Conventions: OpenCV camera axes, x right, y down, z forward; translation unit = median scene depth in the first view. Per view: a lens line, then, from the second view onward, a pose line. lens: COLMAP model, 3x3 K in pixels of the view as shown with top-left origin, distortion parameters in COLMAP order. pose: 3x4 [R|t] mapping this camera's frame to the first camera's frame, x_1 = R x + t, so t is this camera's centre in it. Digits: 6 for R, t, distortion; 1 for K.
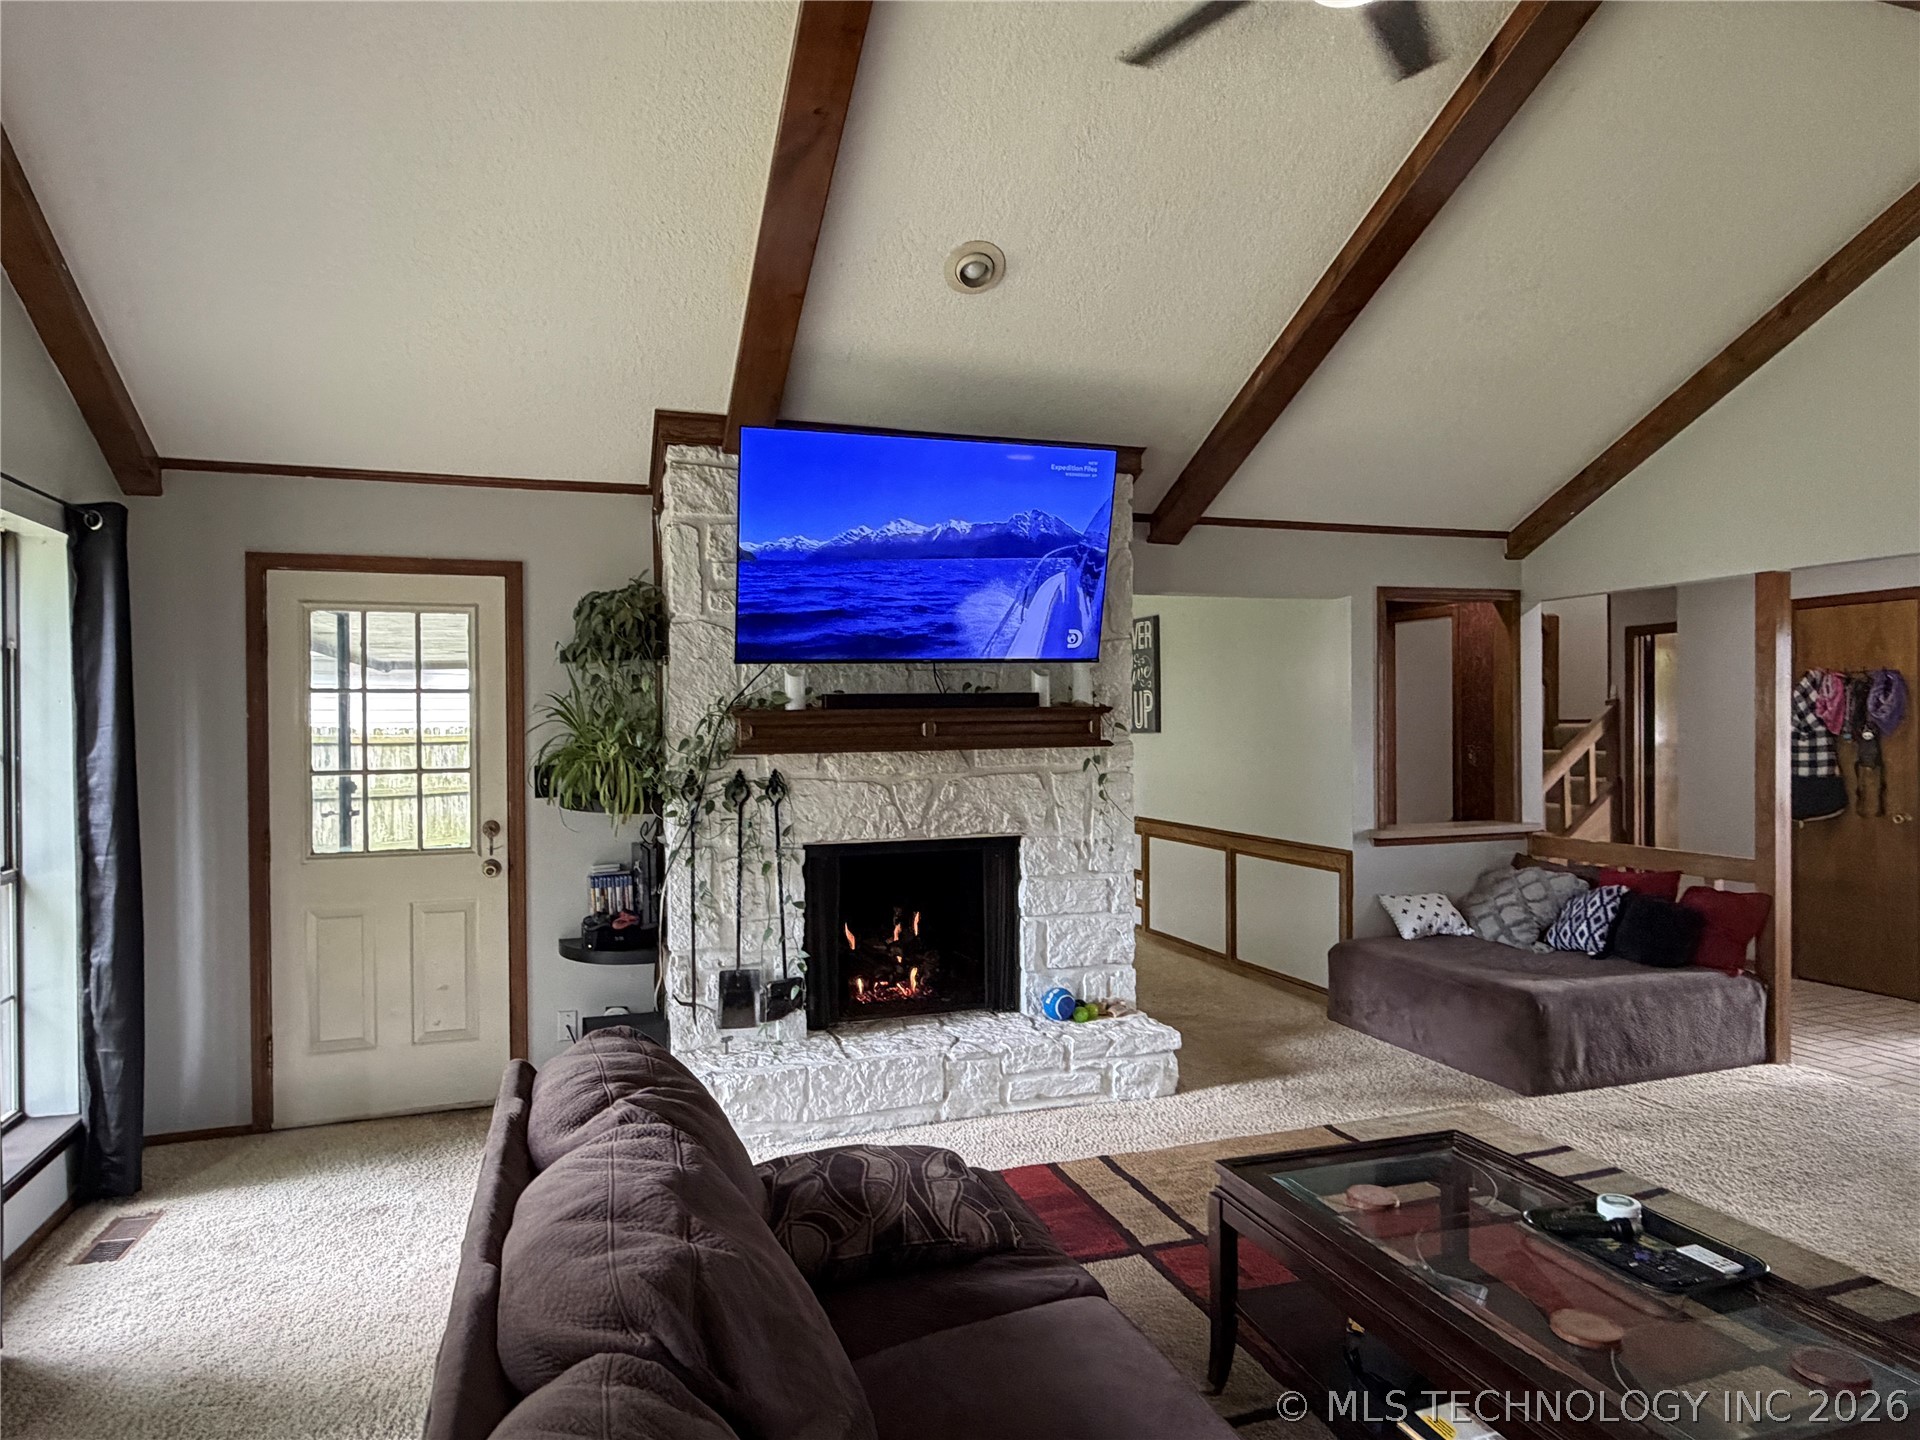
lens RADIAL K [[1128.2, 0, 967.3], [0, 1128.2, 725.3], [0, 0, 1]] dist [-0.001595, -0.002243]
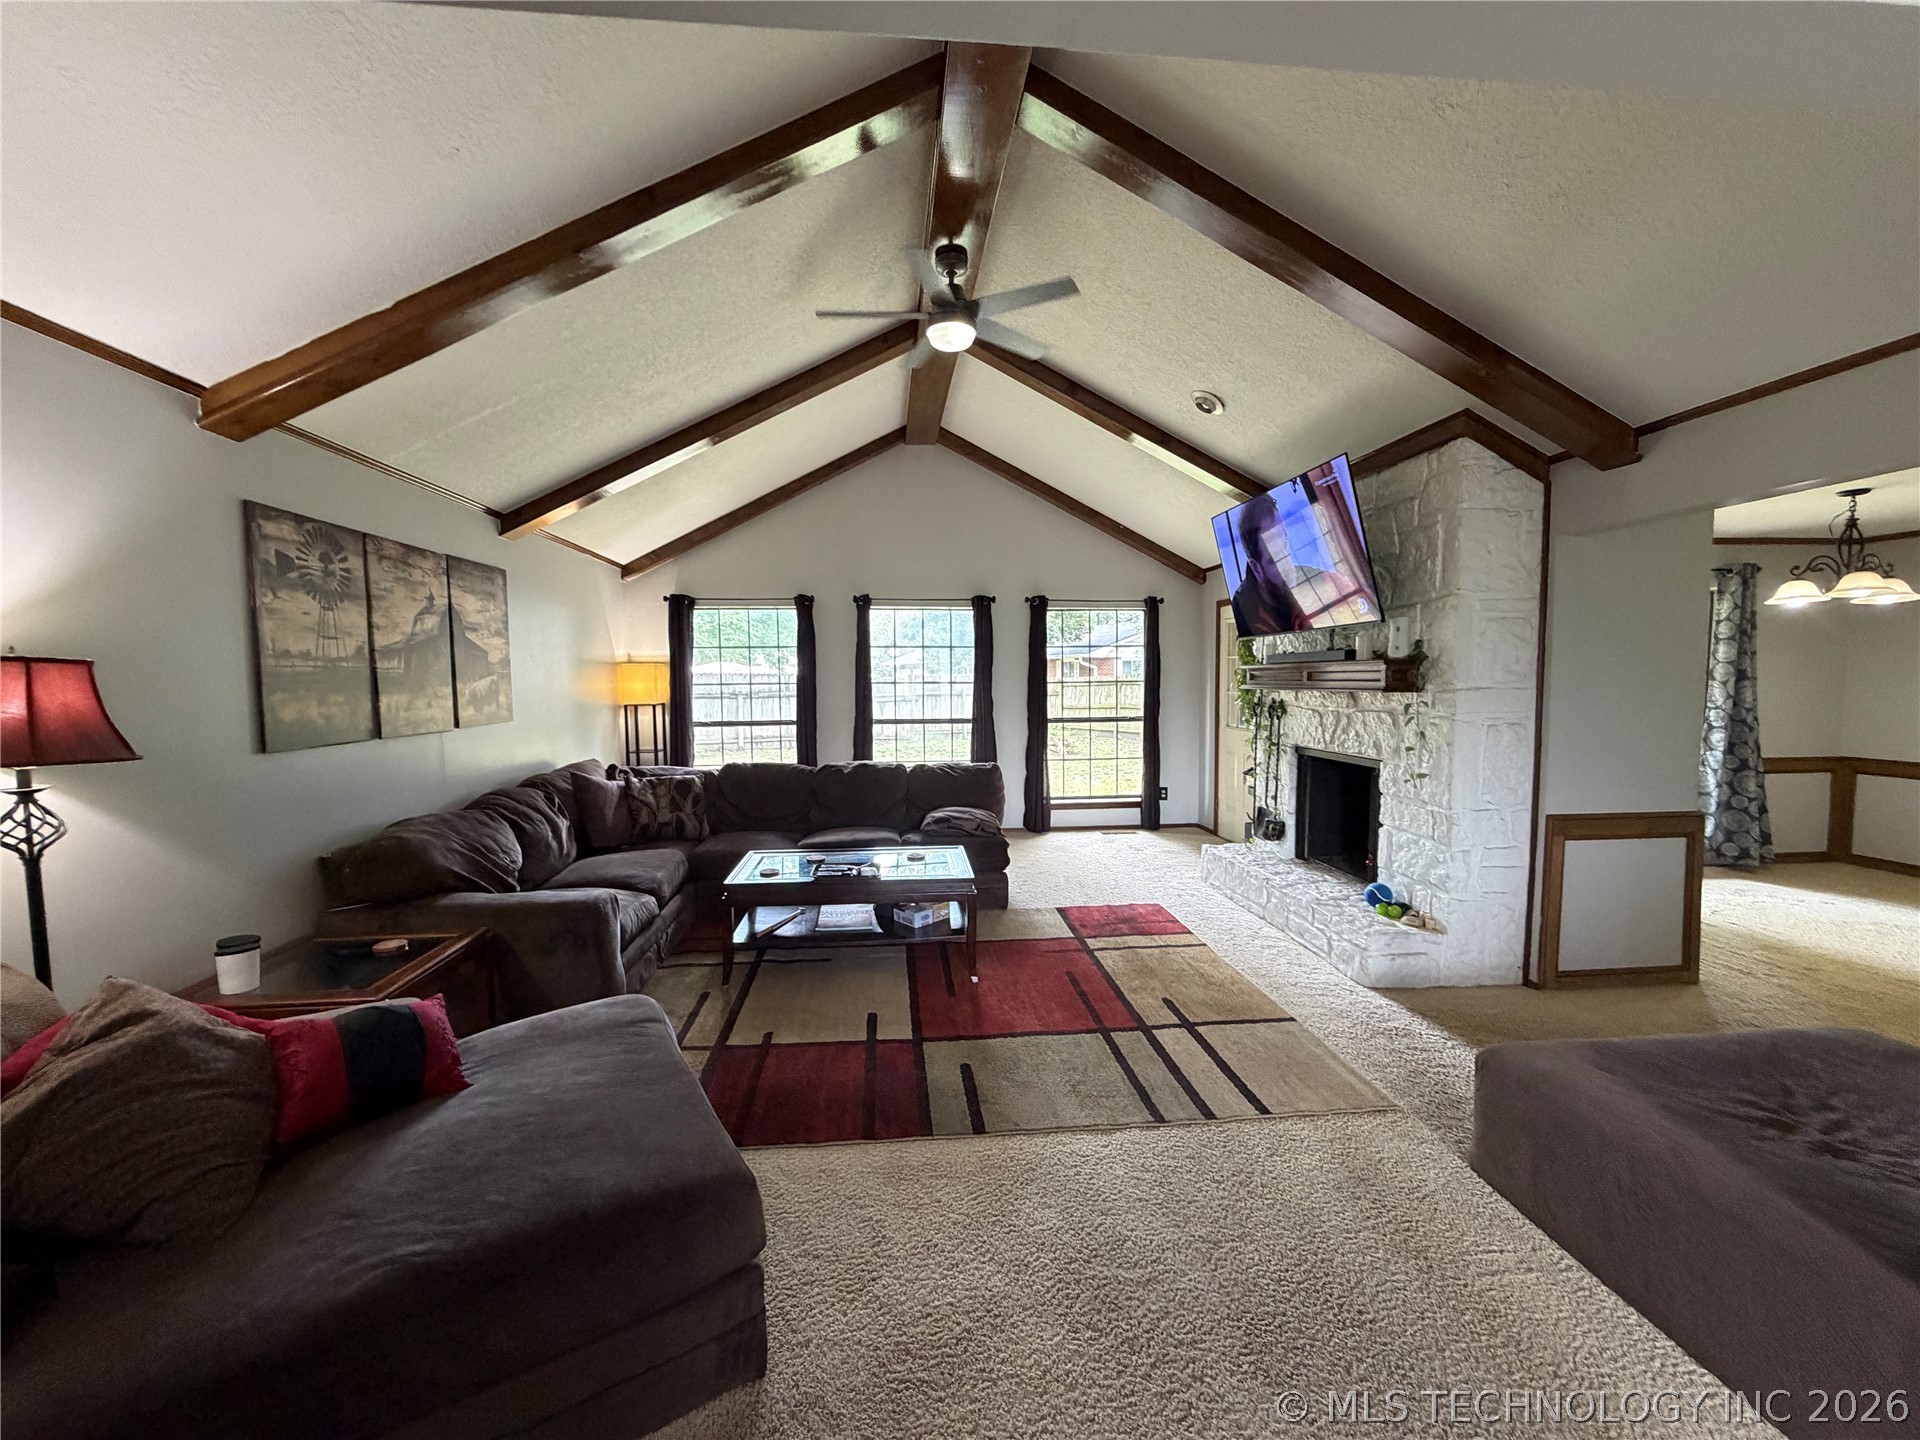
lens RADIAL K [[785.1, 0, 967.3], [0, 785.1, 724.6], [0, 0, 1]] dist [0.001740, -0.000160]
pose [[-0.228993, 0.069895, -0.970915, 1.100635], [0.009904, 0.997535, 0.069475, -0.010166], [0.973378, 0.006293, -0.229121, 0.805191]]
